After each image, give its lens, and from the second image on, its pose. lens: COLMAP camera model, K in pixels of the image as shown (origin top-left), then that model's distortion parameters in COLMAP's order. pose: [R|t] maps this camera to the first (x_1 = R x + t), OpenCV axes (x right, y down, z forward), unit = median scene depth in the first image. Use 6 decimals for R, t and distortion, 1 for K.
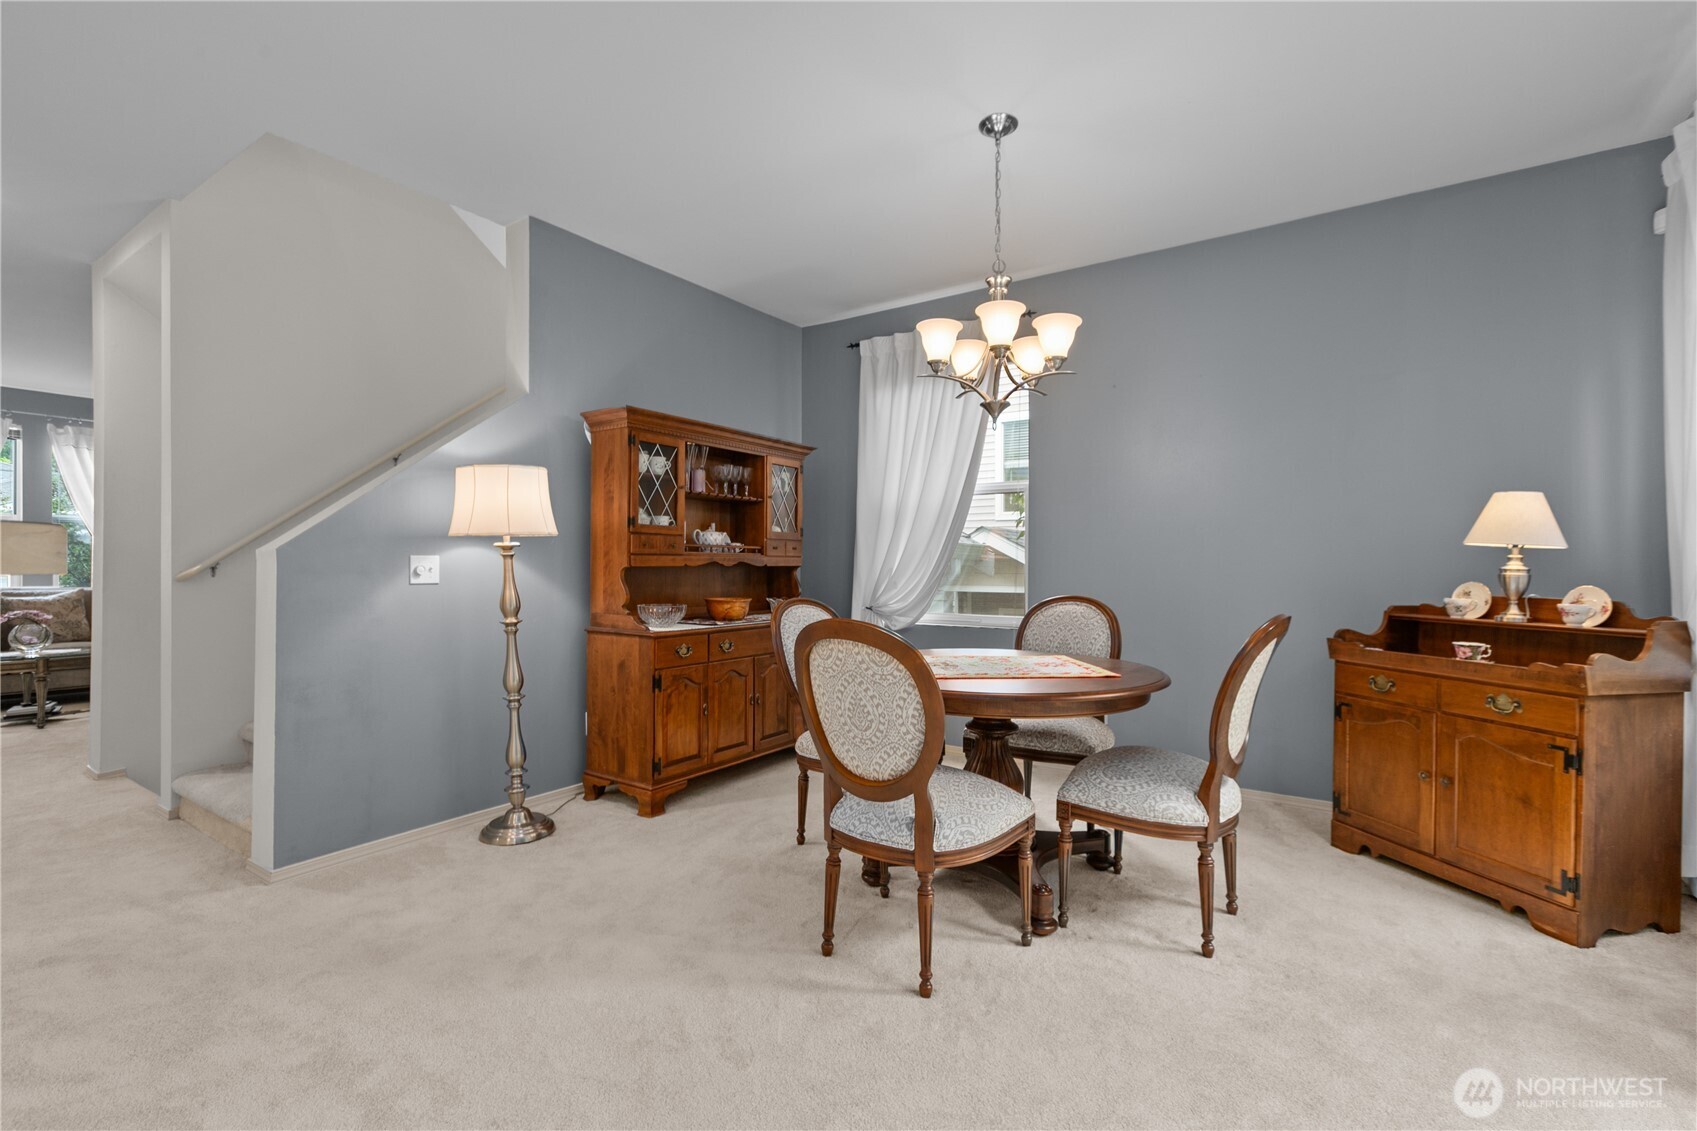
lens RADIAL K [[759.3, 0, 851.2], [0, 759.3, 561.9], [0, 0, 1]] dist [-0.002555, -0.000395]
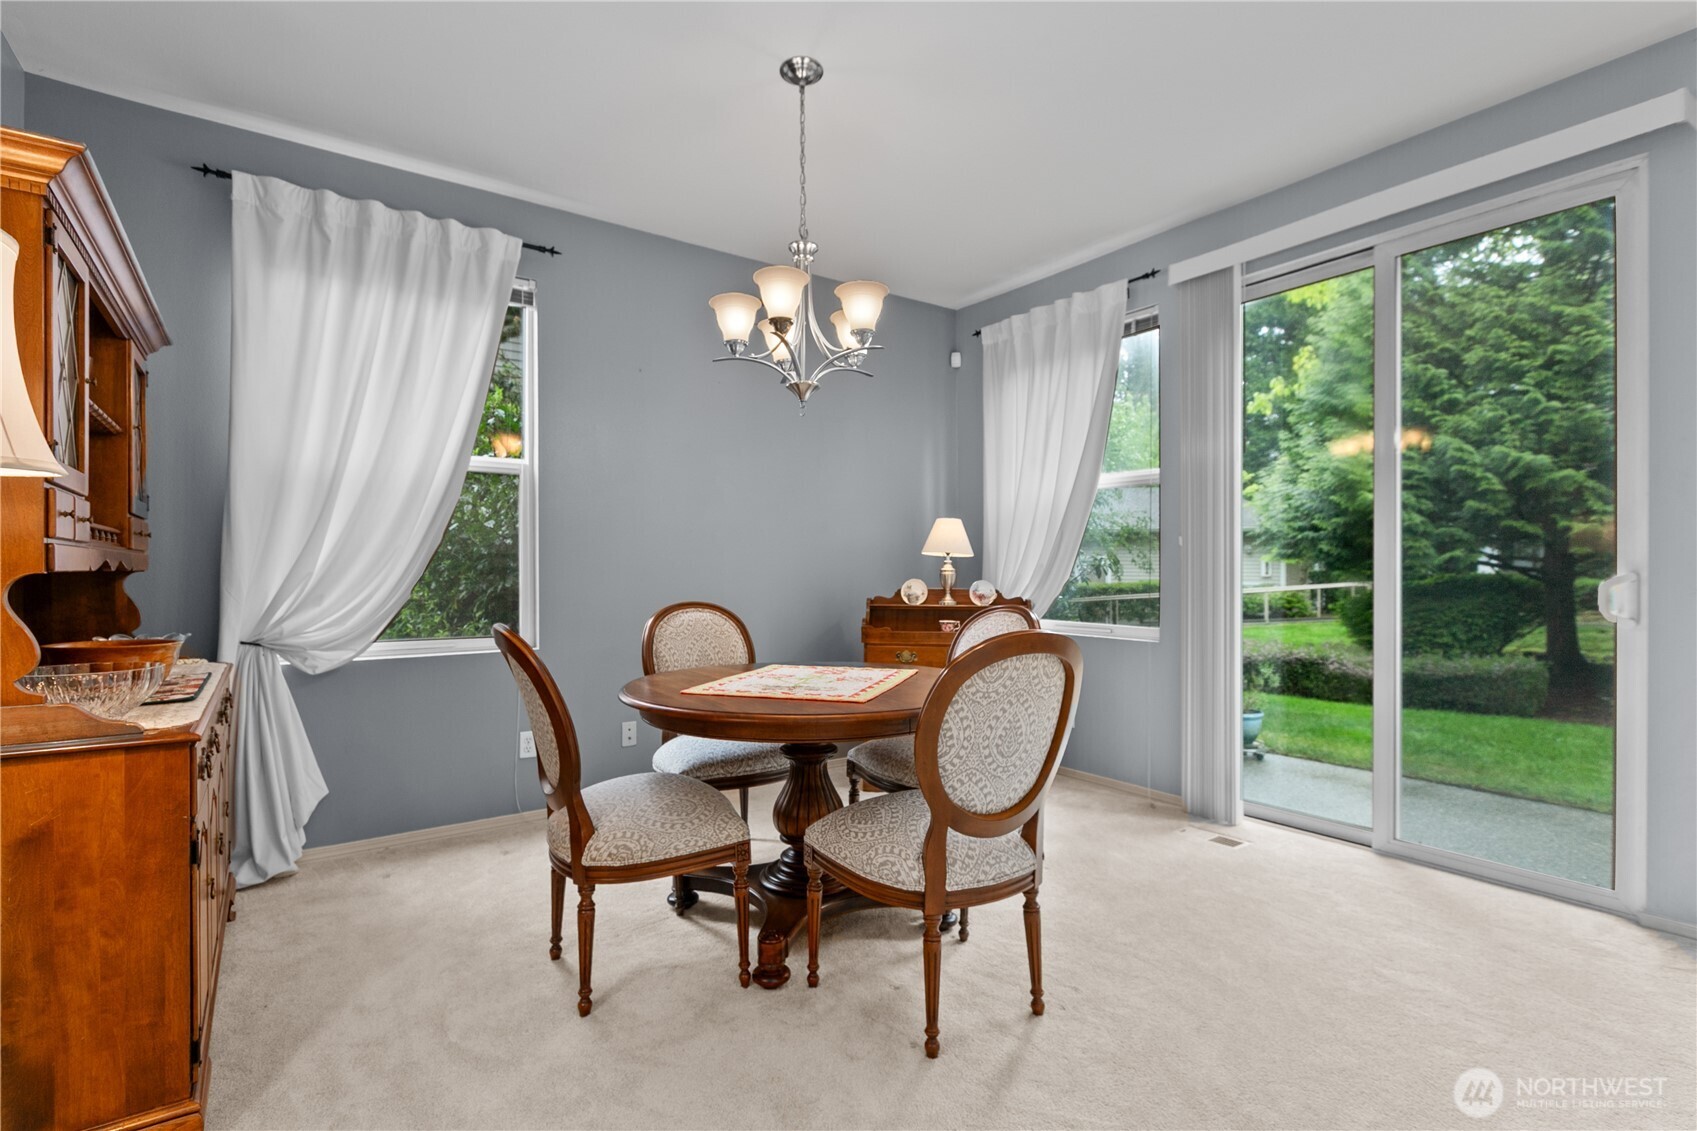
lens RADIAL K [[793.7, 0, 845.5], [0, 793.7, 573.2], [0, 0, 1]] dist [0.000869, -0.000168]
pose [[0.343286, -0.004276, 0.939221, -0.664375], [-0.001763, 0.999985, 0.005196, 0.006892], [-0.939229, -0.003439, 0.343274, 0.634470]]
